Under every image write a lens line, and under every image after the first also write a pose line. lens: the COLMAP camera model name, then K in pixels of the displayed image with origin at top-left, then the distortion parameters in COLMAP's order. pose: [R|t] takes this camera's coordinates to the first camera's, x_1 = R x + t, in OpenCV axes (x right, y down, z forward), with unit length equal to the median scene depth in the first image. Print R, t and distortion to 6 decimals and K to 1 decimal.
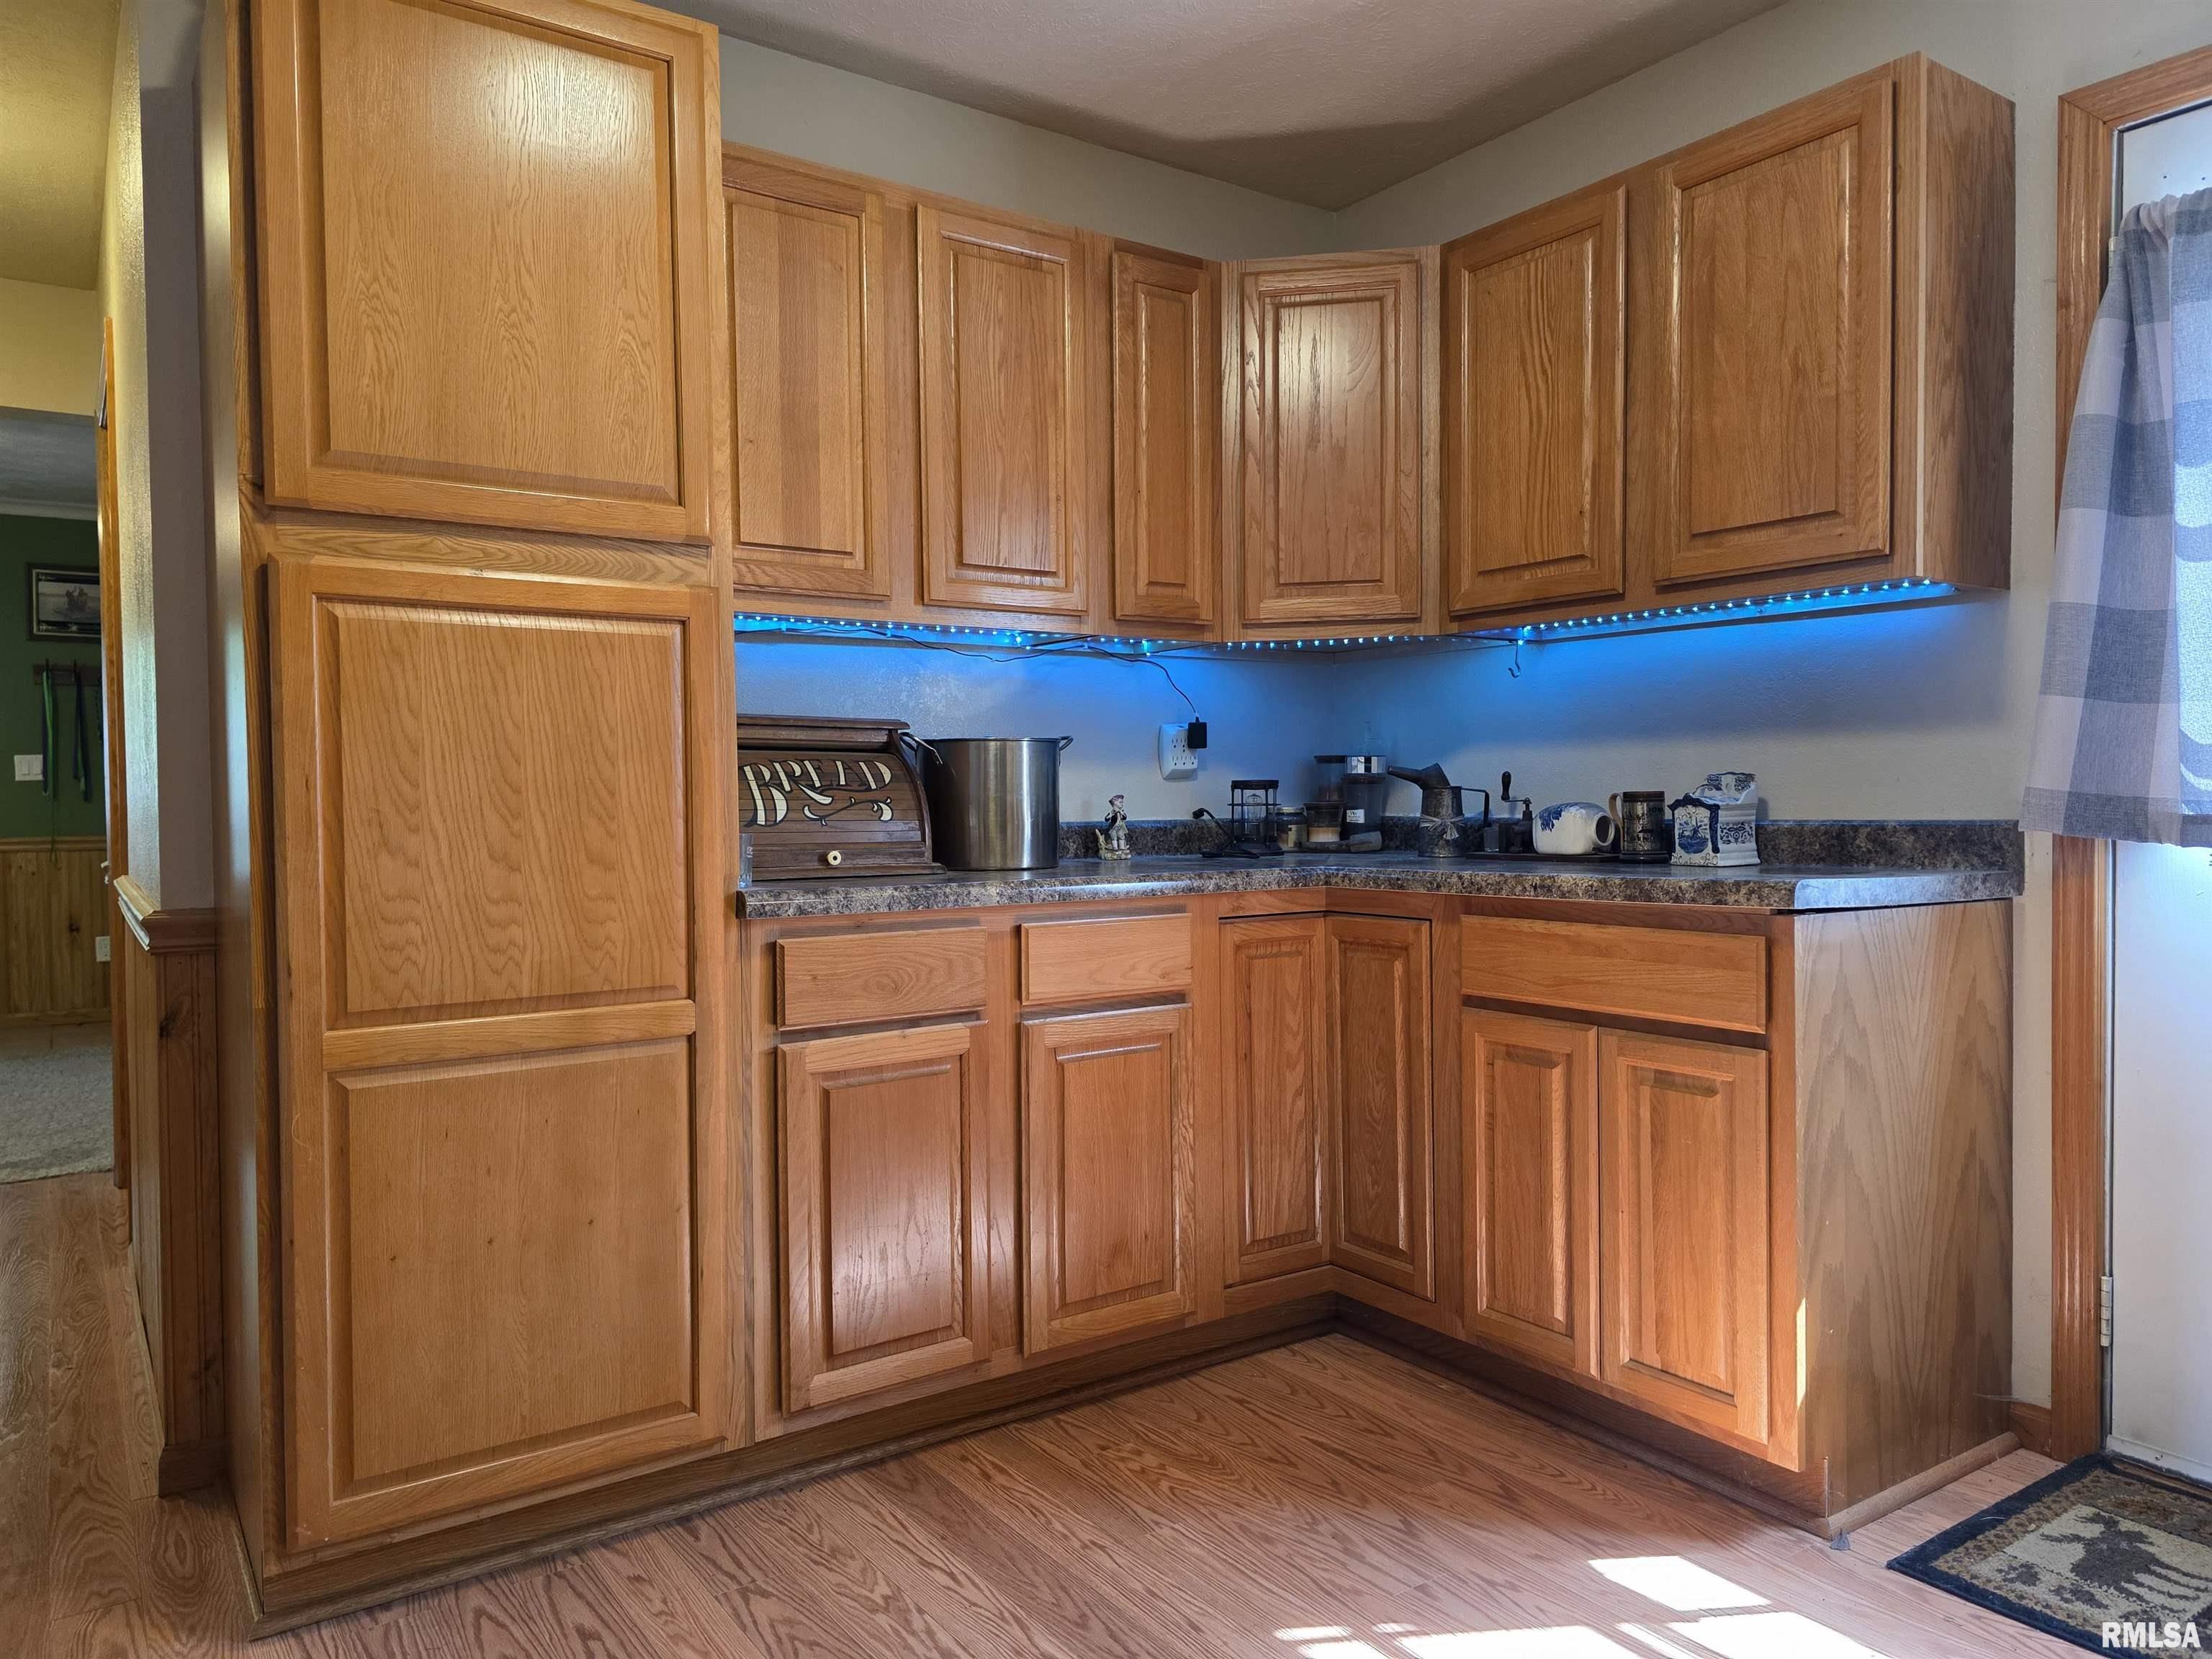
lens RADIAL K [[1480.6, 0, 1094.4], [0, 1480.6, 829.8], [0, 0, 1]] dist [0.079470, -0.075302]
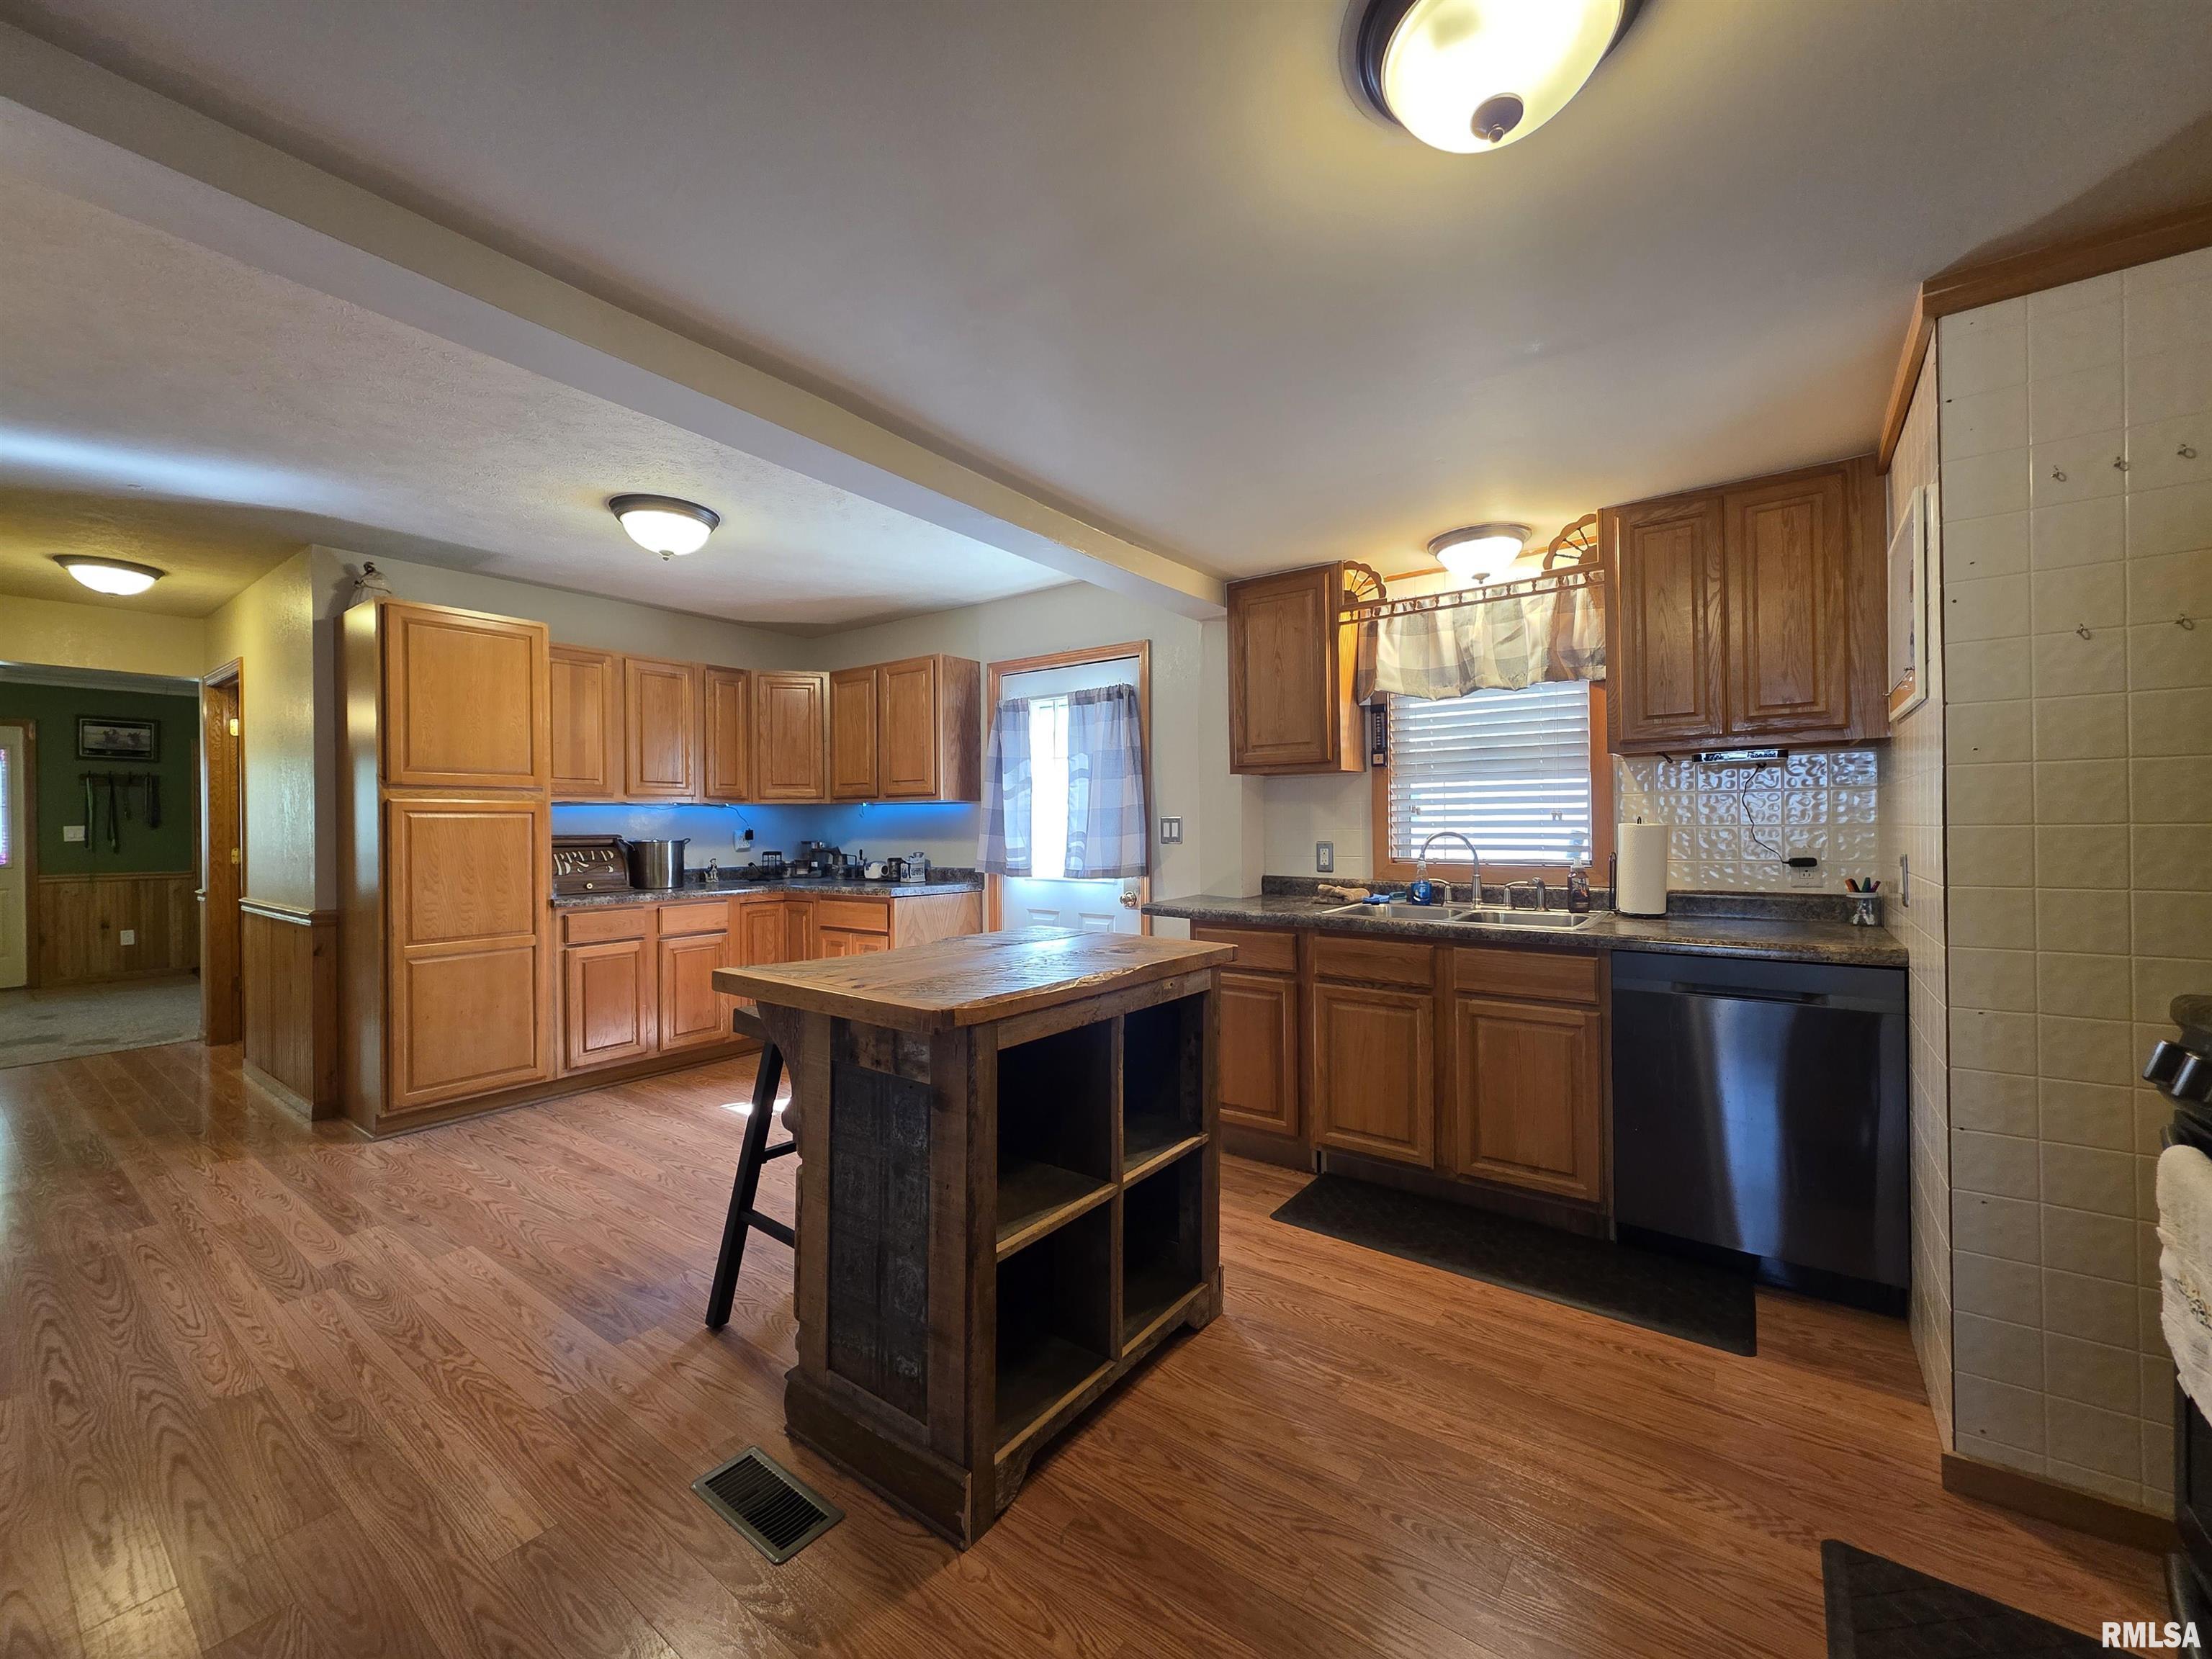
lens RADIAL K [[878.3, 0, 1108.2], [0, 878.3, 824.0], [0, 0, 1]] dist [0.003139, -0.000003]
pose [[0.944563, 0.002634, 0.328320, 0.210683], [0.006585, 0.999615, -0.026962, -0.048111], [-0.328265, 0.027629, 0.944182, -0.927032]]
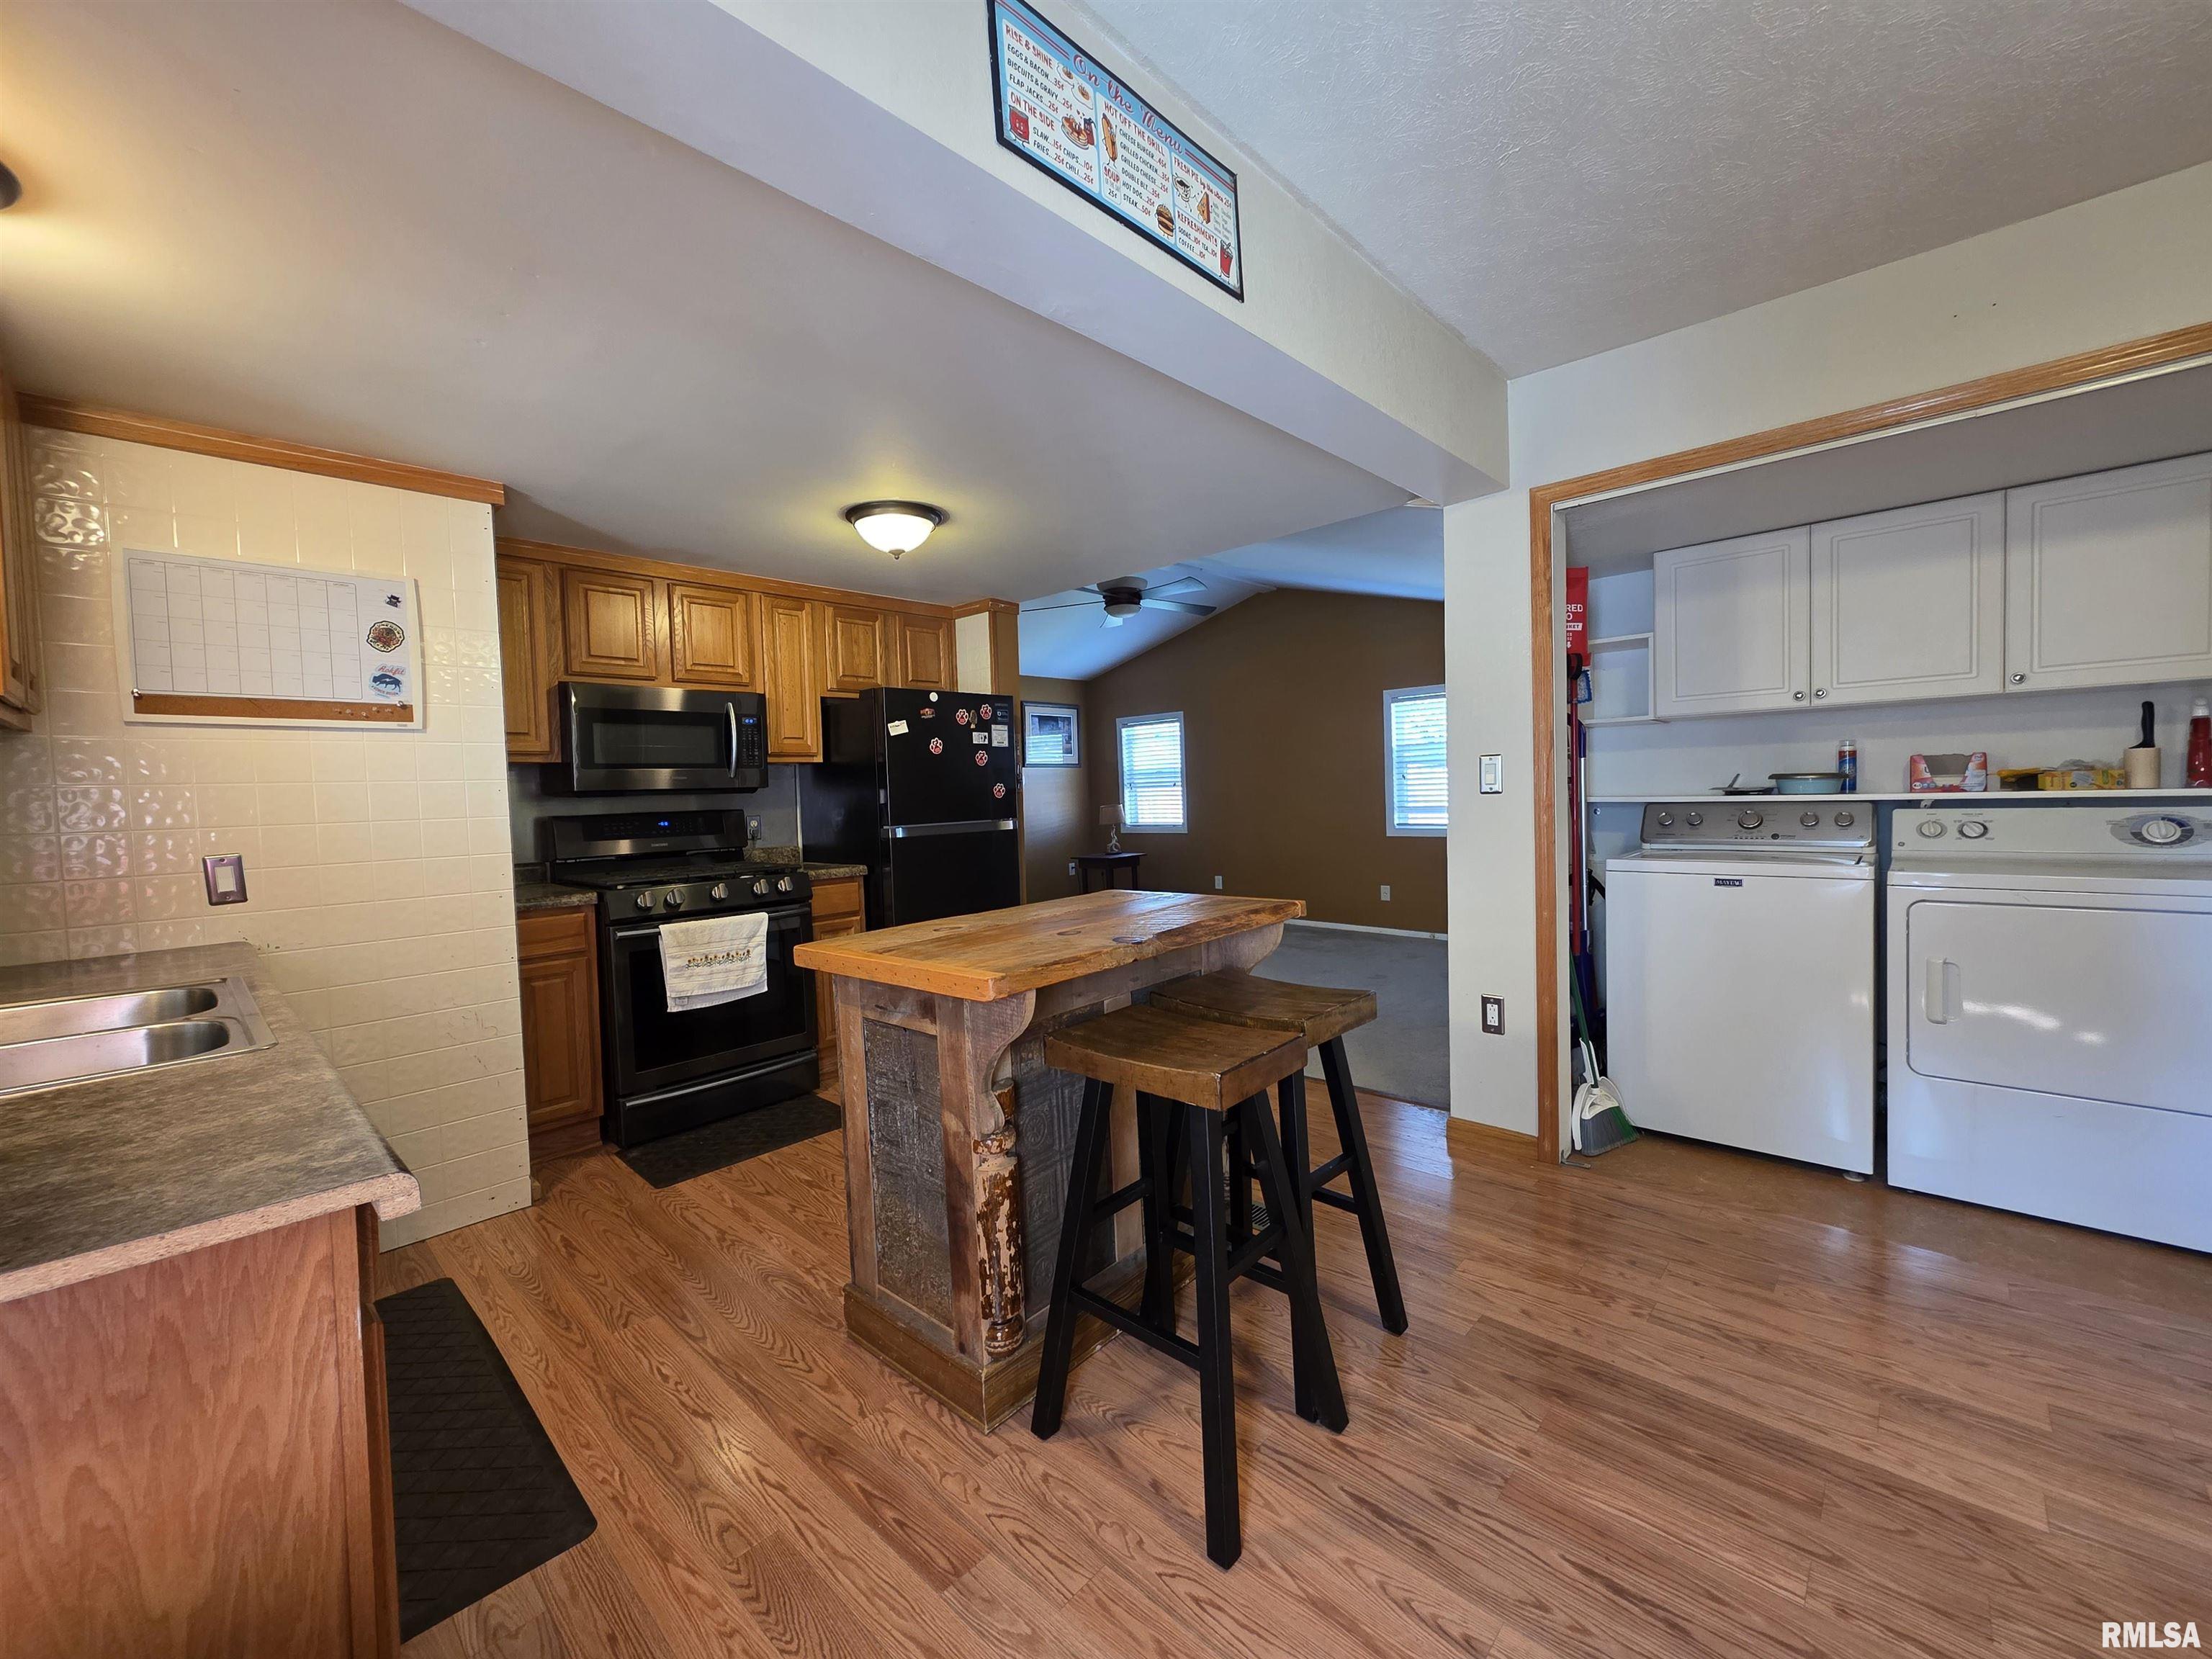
lens RADIAL K [[878.3, 0, 1108.2], [0, 878.3, 824.0], [0, 0, 1]] dist [0.003139, -0.000003]
pose [[-0.975813, 0.048226, -0.213222, 0.516820], [0.035592, 0.997397, 0.062705, -0.090488], [0.215691, 0.053599, -0.974989, 0.646046]]
